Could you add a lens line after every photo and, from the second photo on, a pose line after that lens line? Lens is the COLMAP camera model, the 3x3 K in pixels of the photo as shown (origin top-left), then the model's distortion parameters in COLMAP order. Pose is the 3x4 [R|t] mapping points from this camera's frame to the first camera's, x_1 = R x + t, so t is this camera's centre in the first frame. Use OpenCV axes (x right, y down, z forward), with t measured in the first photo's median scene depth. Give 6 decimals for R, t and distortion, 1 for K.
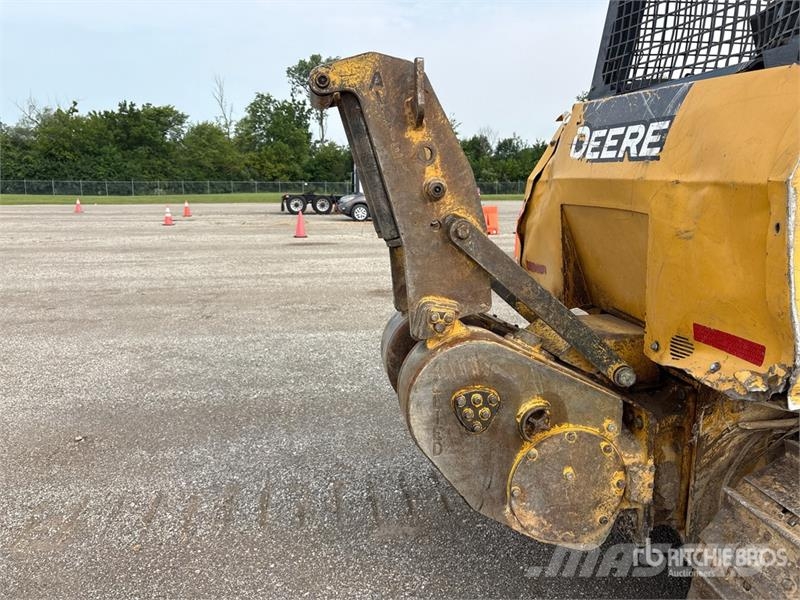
lens RADIAL K [[611.6, 0, 394.4], [0, 611.6, 298.9], [0, 0, 1]] dist [0.002140, -0.006946]
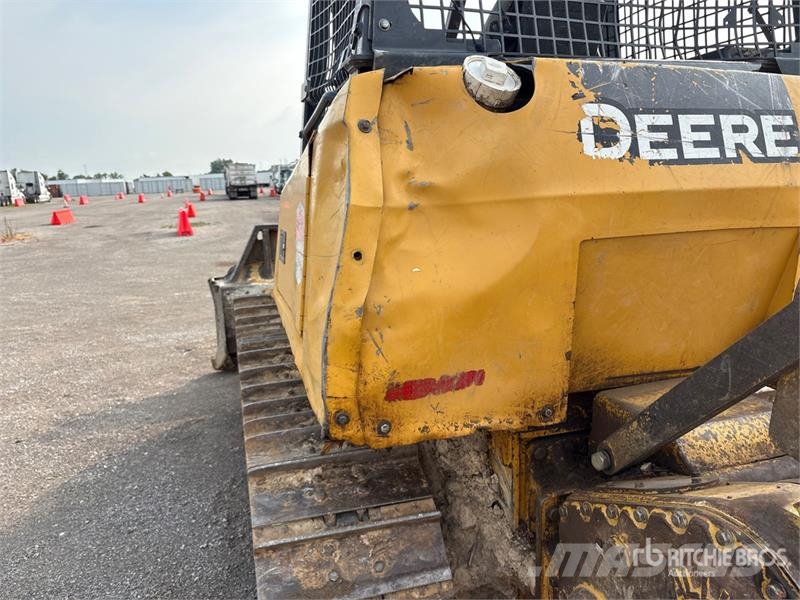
lens RADIAL K [[631.5, 0, 400.0], [0, 631.5, 300.0], [0, 0, 1]] dist [0.009311, -0.009648]
pose [[-0.142686, -0.186601, 0.972019, -0.342926], [0.224873, 0.950273, 0.215436, -0.337340], [-0.963884, 0.249320, -0.093630, 1.566037]]
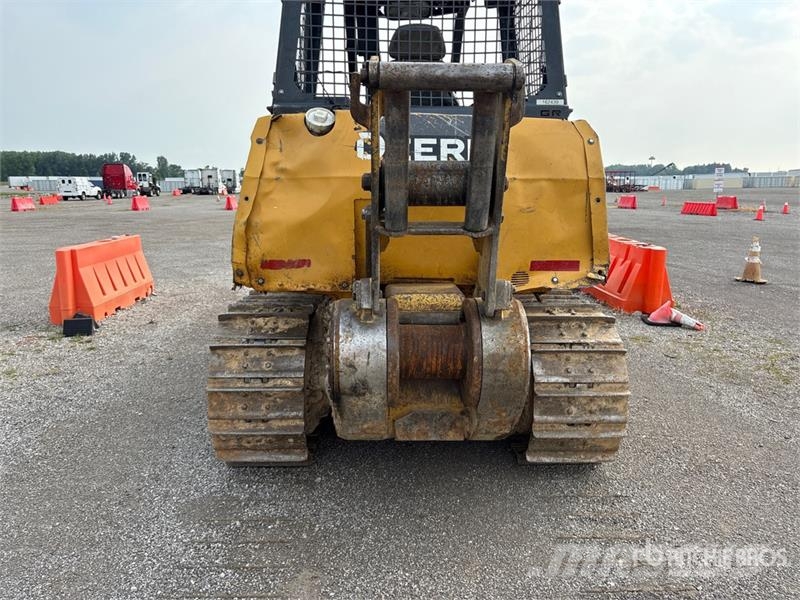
lens RADIAL K [[601.0, 0, 400.0], [0, 601.0, 300.0], [0, 0, 1]] dist [0.038045, -0.032107]
pose [[0.114591, -0.189961, 0.975081, -1.087884], [0.189201, 0.967754, 0.166299, -0.182630], [-0.975229, 0.165430, 0.146837, 1.001789]]
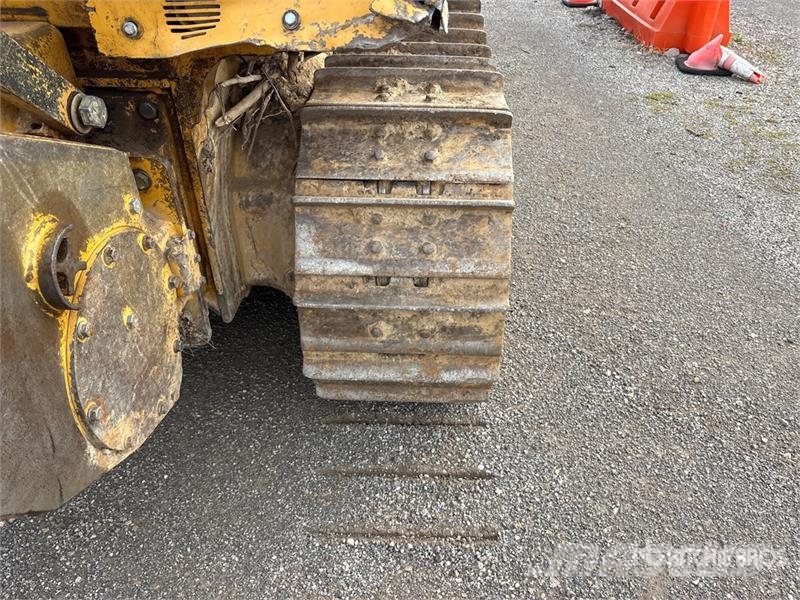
lens RADIAL K [[601.0, 0, 400.0], [0, 601.0, 300.0], [0, 0, 1]] dist [0.038045, -0.032107]
pose [[0.177292, -0.581658, 0.793877, -0.091972], [0.190674, 0.811673, 0.552115, 0.020825], [-0.965511, 0.053487, 0.254810, 0.629006]]
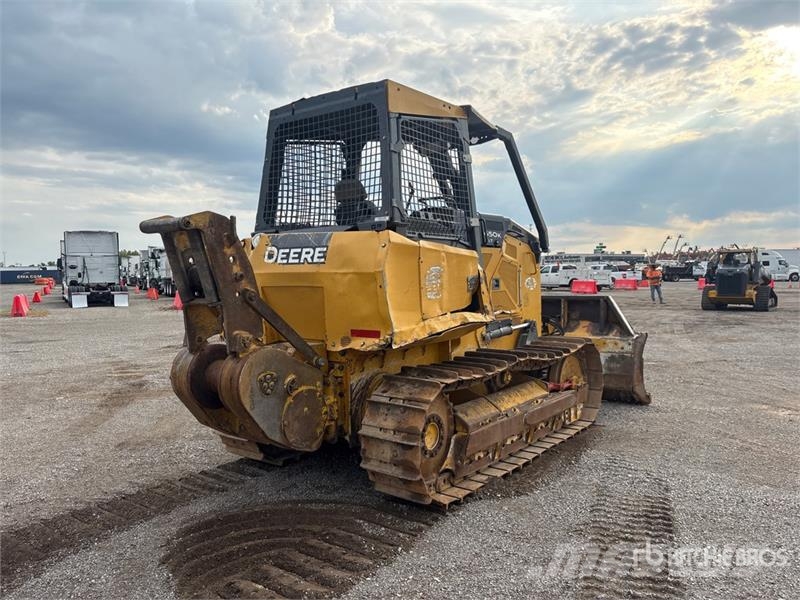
lens RADIAL K [[601.0, 0, 400.0], [0, 601.0, 300.0], [0, 0, 1]] dist [0.038045, -0.032107]
pose [[0.709386, -0.042323, 0.703548, -0.927744], [0.154003, 0.983384, -0.096124, 0.163200], [-0.687789, 0.176537, 0.704117, -0.741357]]
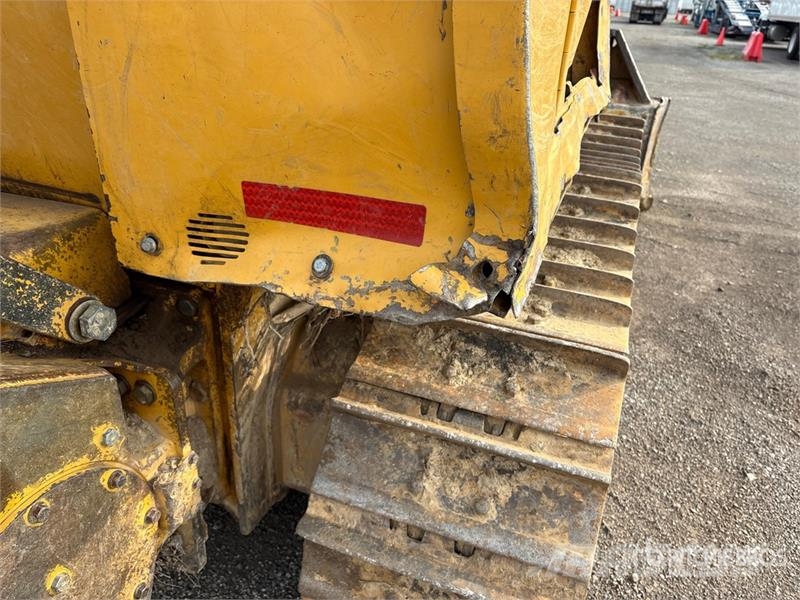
lens RADIAL K [[614.8, 0, 393.3], [0, 614.8, 312.8], [0, 0, 1]] dist [0.024164, 0.000879]
pose [[0.477396, -0.383253, 0.790702, 0.122034], [0.123478, 0.920198, 0.371468, -0.024900], [-0.869969, -0.079703, 0.486622, 0.590953]]
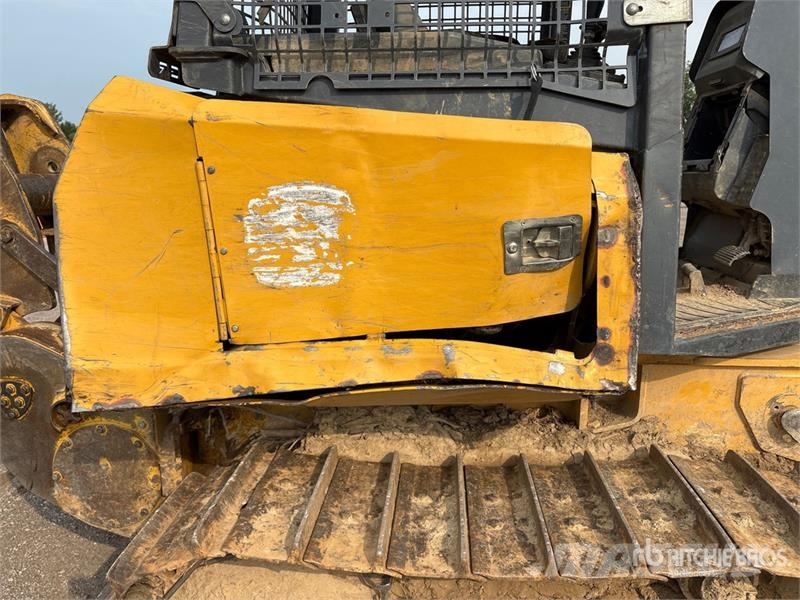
lens RADIAL K [[631.5, 0, 400.0], [0, 631.5, 300.0], [0, 0, 1]] dist [0.009311, -0.009648]
pose [[0.977252, 0.037808, -0.208686, 1.008123], [-0.034926, 0.999237, 0.017481, -0.037968], [0.209187, -0.009795, 0.977827, 0.031198]]
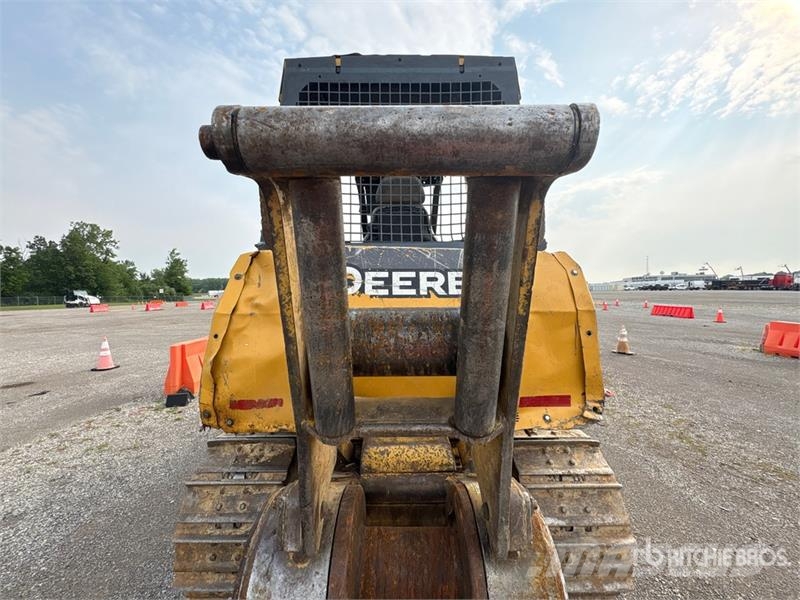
lens RADIAL K [[320.3, 0, 402.8], [0, 320.3, 300.0], [0, 0, 1]] dist [0.001123, -0.000163]
pose [[0.130436, -0.030976, 0.990973, -0.334626], [0.201225, 0.979536, 0.004133, -0.244818], [-0.970822, 0.198869, 0.134000, 1.006865]]
